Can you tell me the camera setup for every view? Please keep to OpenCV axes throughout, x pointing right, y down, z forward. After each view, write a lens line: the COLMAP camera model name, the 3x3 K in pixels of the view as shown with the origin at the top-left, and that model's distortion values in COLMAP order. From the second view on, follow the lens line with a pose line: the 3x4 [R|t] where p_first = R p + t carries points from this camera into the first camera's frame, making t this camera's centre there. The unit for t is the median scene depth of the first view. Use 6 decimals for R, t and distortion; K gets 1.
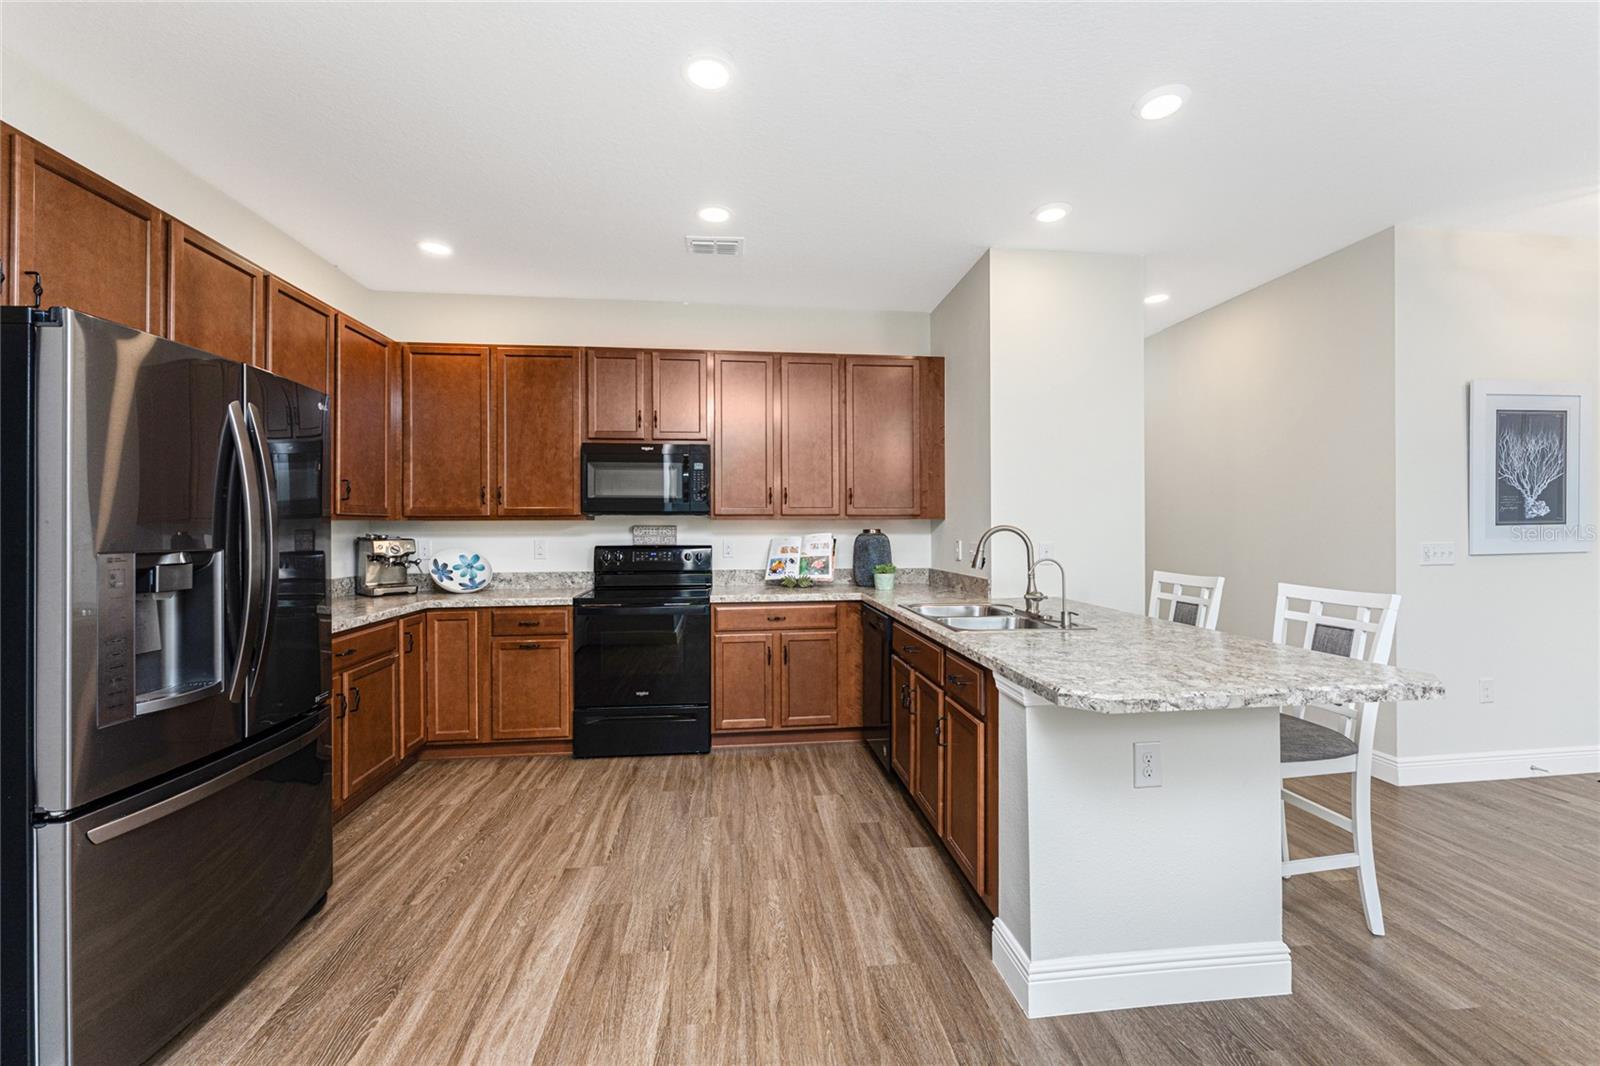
lens RADIAL K [[641.2, 0, 795.6], [0, 641.2, 521.2], [0, 0, 1]] dist [0.001244, -0.001635]
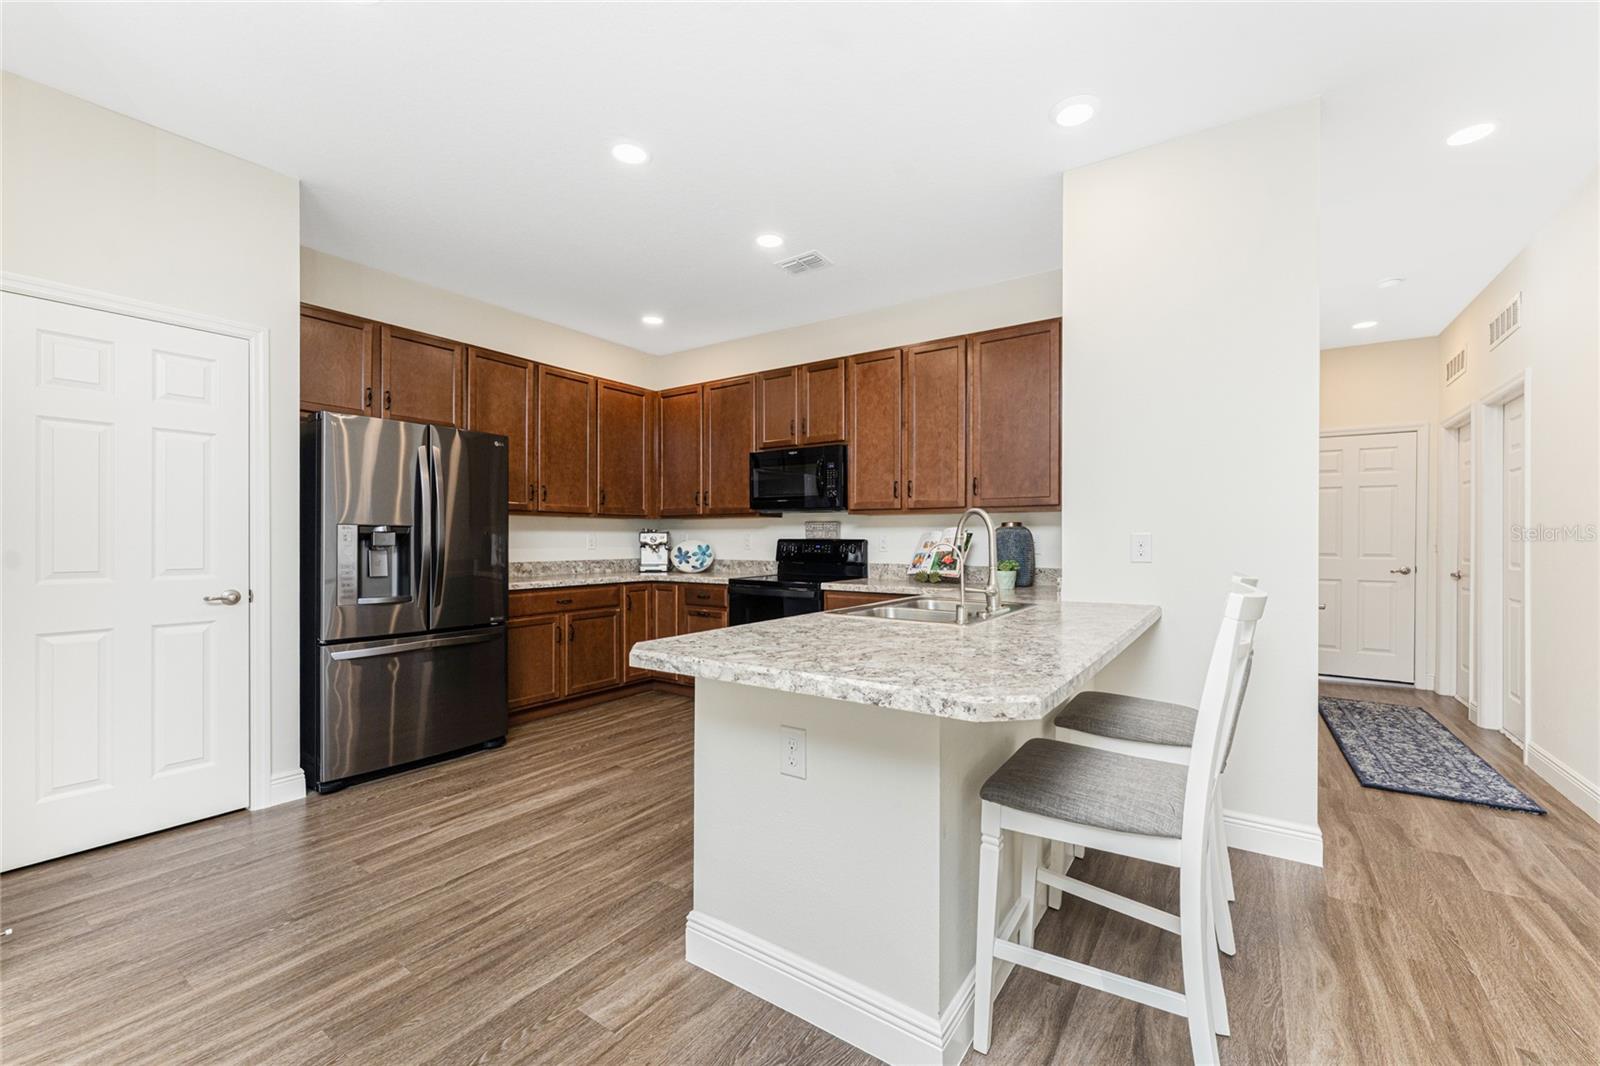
lens RADIAL K [[641.2, 0, 802.6], [0, 641.2, 541.6], [0, 0, 1]] dist [0.001244, -0.001635]
pose [[0.759122, 0.007555, -0.650905, 0.563824], [0.001098, 0.999916, 0.012887, 0.032284], [0.650948, -0.010498, 0.759050, 0.153599]]
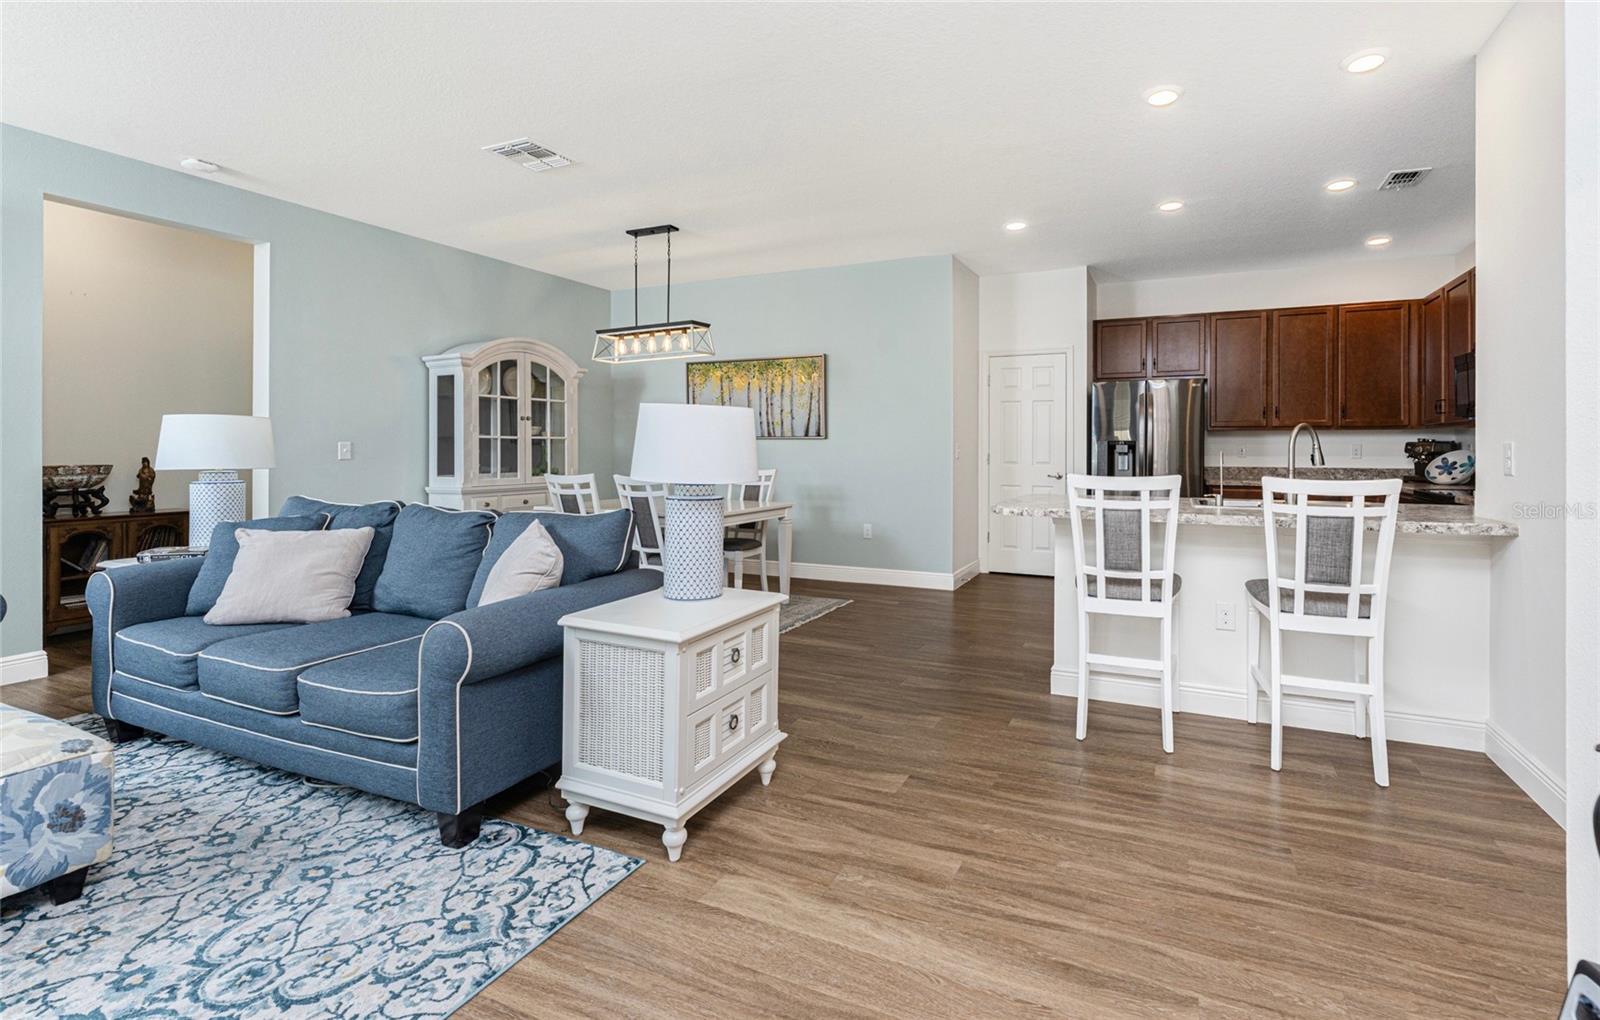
lens RADIAL K [[703.7, 0, 886.4], [0, 703.7, 446.8], [0, 0, 1]] dist [-0.000554, -0.000566]
pose [[-0.481591, 0.002330, -0.876393, 1.322120], [0.007456, 0.999971, -0.001439, 0.033130], [0.876364, -0.007228, -0.481595, 0.760894]]
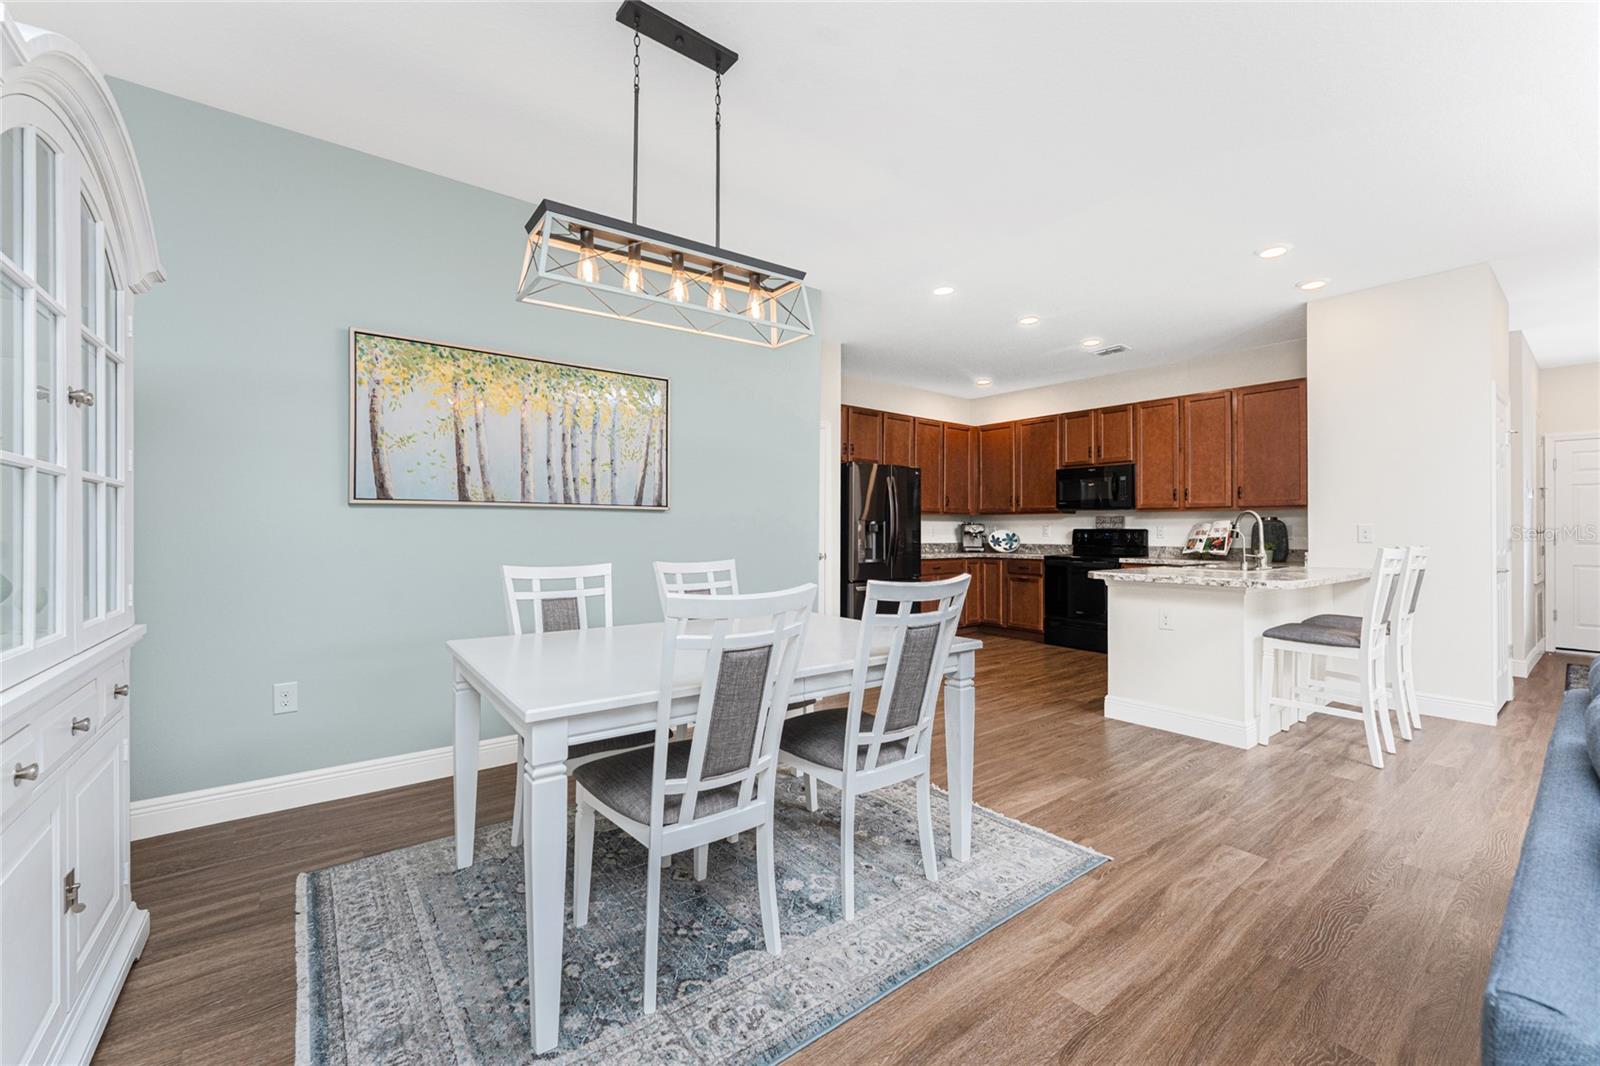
lens RADIAL K [[641.2, 0, 795.1], [0, 641.2, 525.6], [0, 0, 1]] dist [0.001244, -0.001635]
pose [[0.526981, -0.000500, -0.849877, 0.837663], [0.000757, 1.000000, -0.000119, 0.033492], [0.849876, -0.000581, 0.526982, -0.576108]]
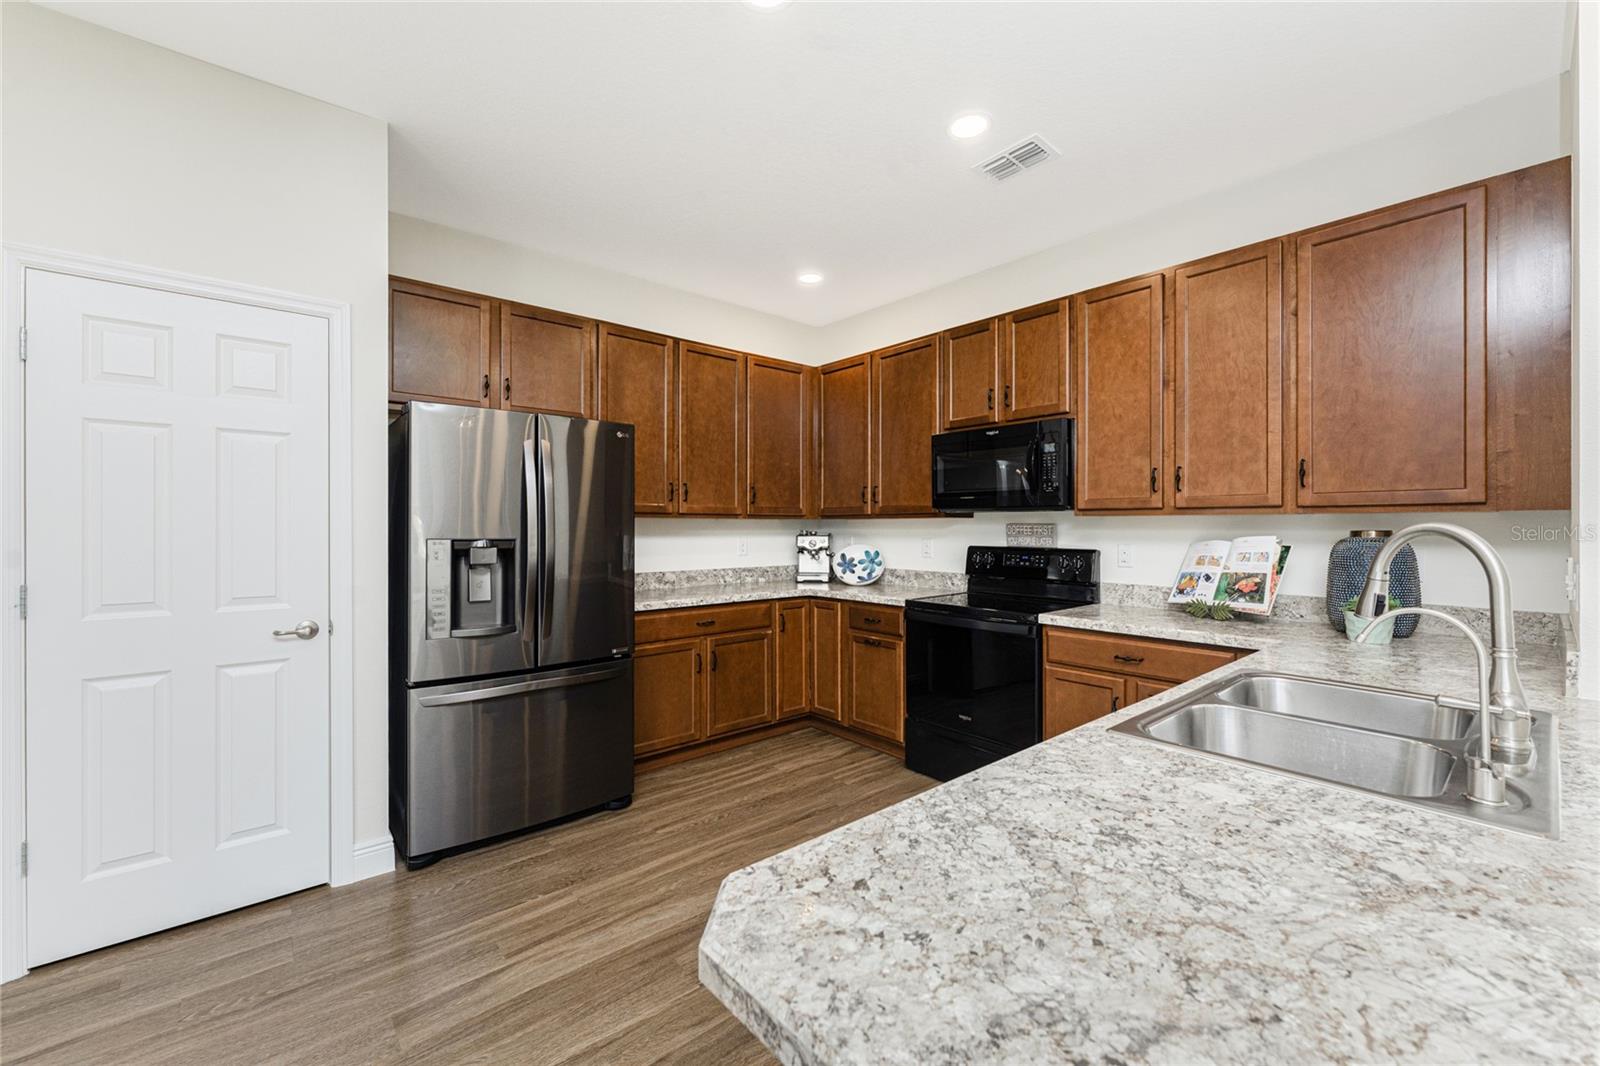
lens RADIAL K [[641.2, 0, 798.0], [0, 641.2, 525.9], [0, 0, 1]] dist [0.001244, -0.001635]
pose [[0.563415, 0.002880, -0.826169, 0.348710], [0.004643, 0.999967, 0.006652, 0.003434], [0.826161, -0.007584, 0.563383, 0.330730]]
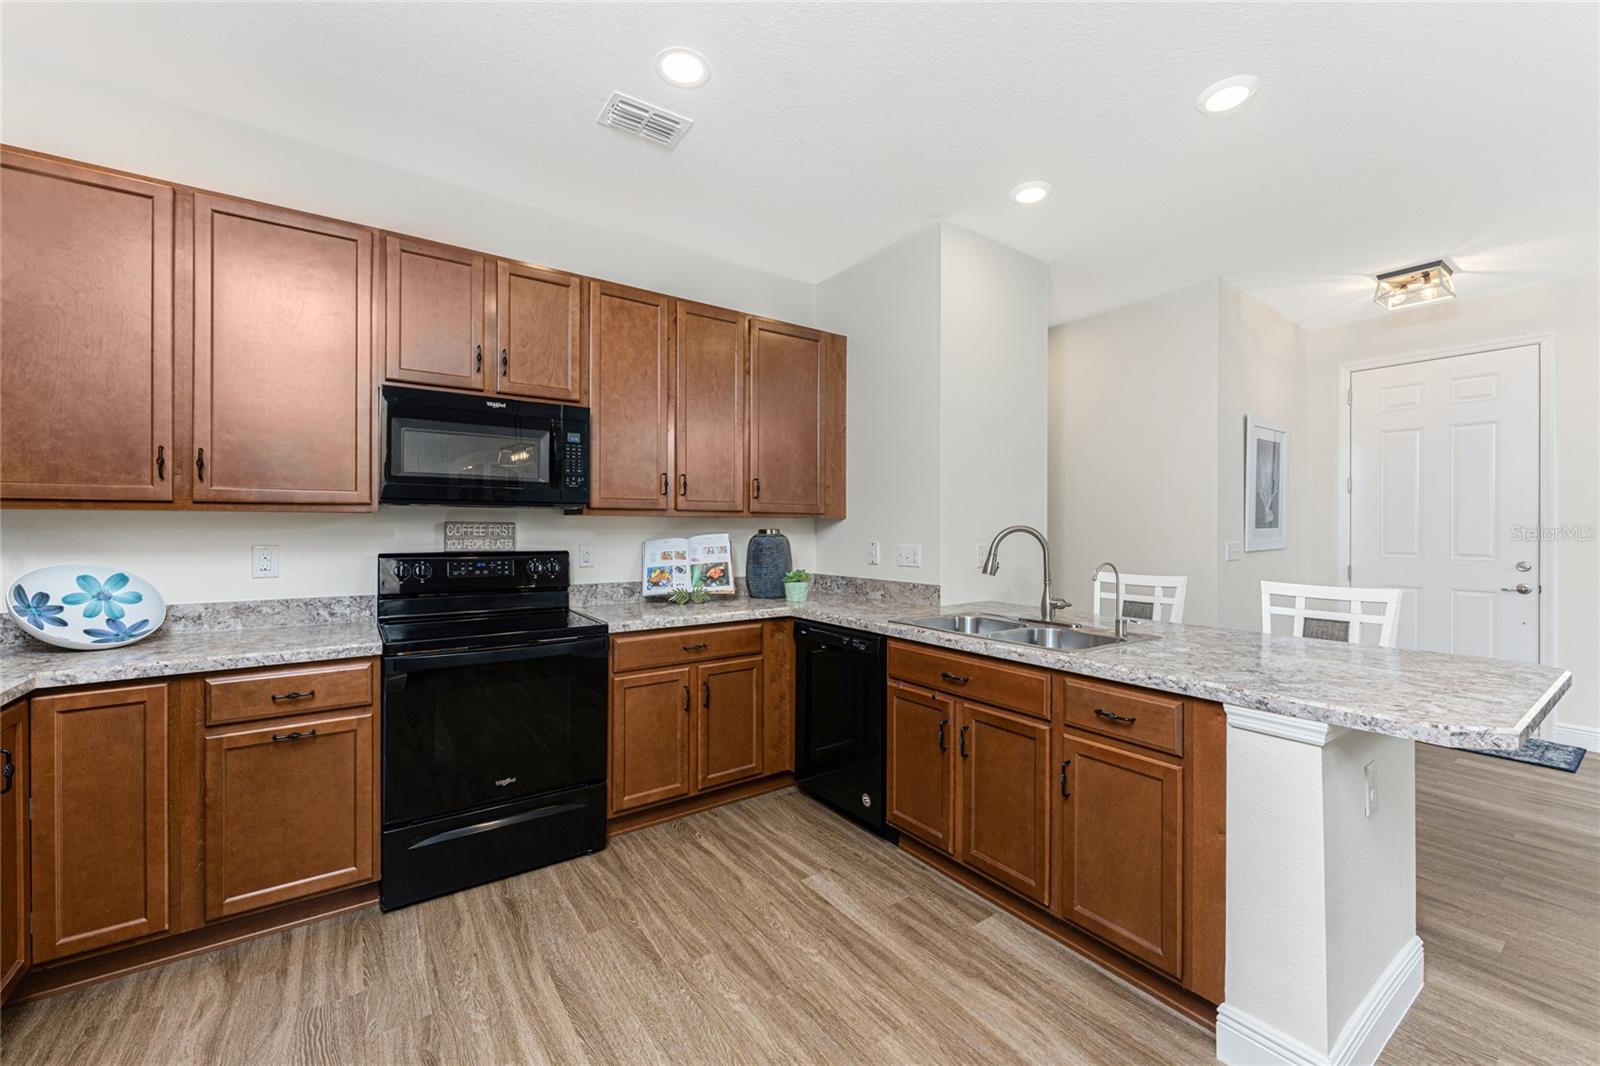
lens RADIAL K [[641.2, 0, 799.3], [0, 641.2, 524.7], [0, 0, 1]] dist [0.001244, -0.001635]
pose [[0.872689, 0.008032, 0.488210, -0.300283], [-0.010528, 0.999942, 0.002368, 0.004963], [-0.488162, -0.007206, 0.872723, 0.294524]]
